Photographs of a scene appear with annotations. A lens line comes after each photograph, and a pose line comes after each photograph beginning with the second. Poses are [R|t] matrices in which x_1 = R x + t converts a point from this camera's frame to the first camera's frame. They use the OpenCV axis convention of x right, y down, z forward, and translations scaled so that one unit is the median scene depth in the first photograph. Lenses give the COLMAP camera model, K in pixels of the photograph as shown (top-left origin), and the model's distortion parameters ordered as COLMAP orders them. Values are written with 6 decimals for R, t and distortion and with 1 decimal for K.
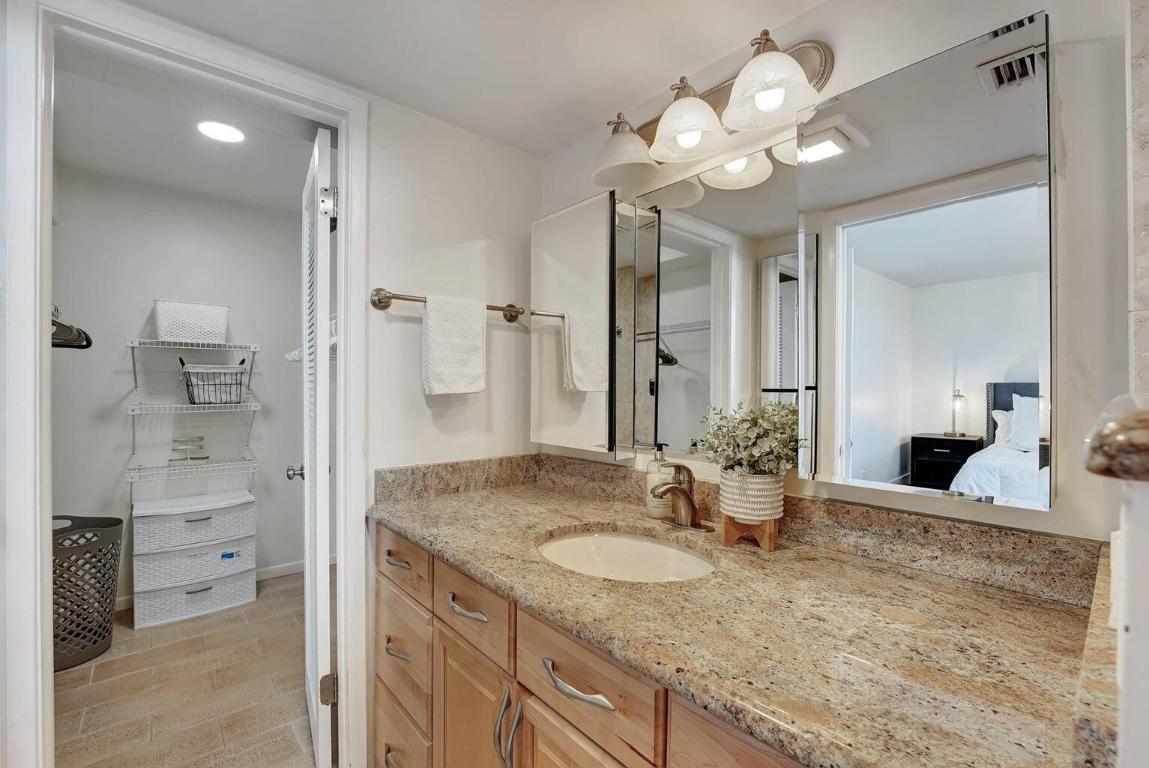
lens RADIAL K [[485.4, 0, 563.4], [0, 485.4, 379.9], [0, 0, 1]] dist [-0.013051, 0.000050]
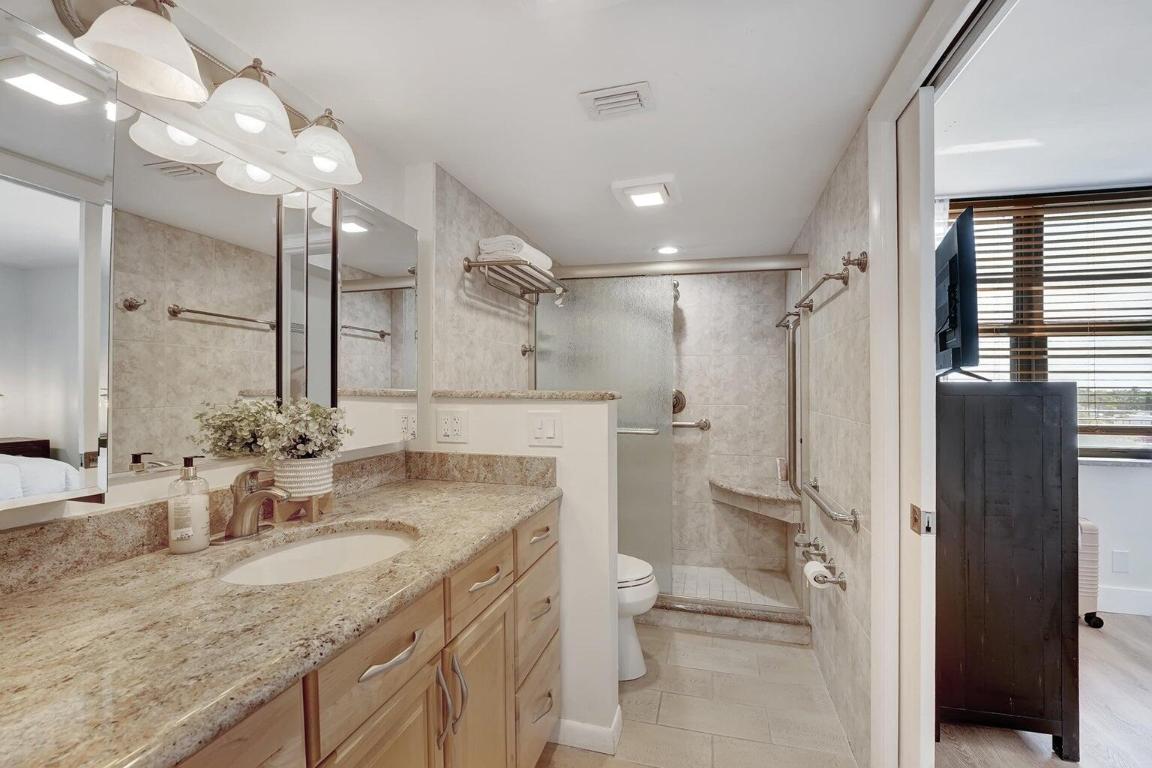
lens RADIAL K [[476.6, 0, 575.7], [0, 476.6, 385.3], [0, 0, 1]] dist [-0.031327, 0.002199]
pose [[-0.541920, 0.004051, 0.840420, -0.690384], [-0.007973, 0.999919, -0.009961, 0.014842], [-0.840392, -0.012099, -0.541844, 0.785123]]
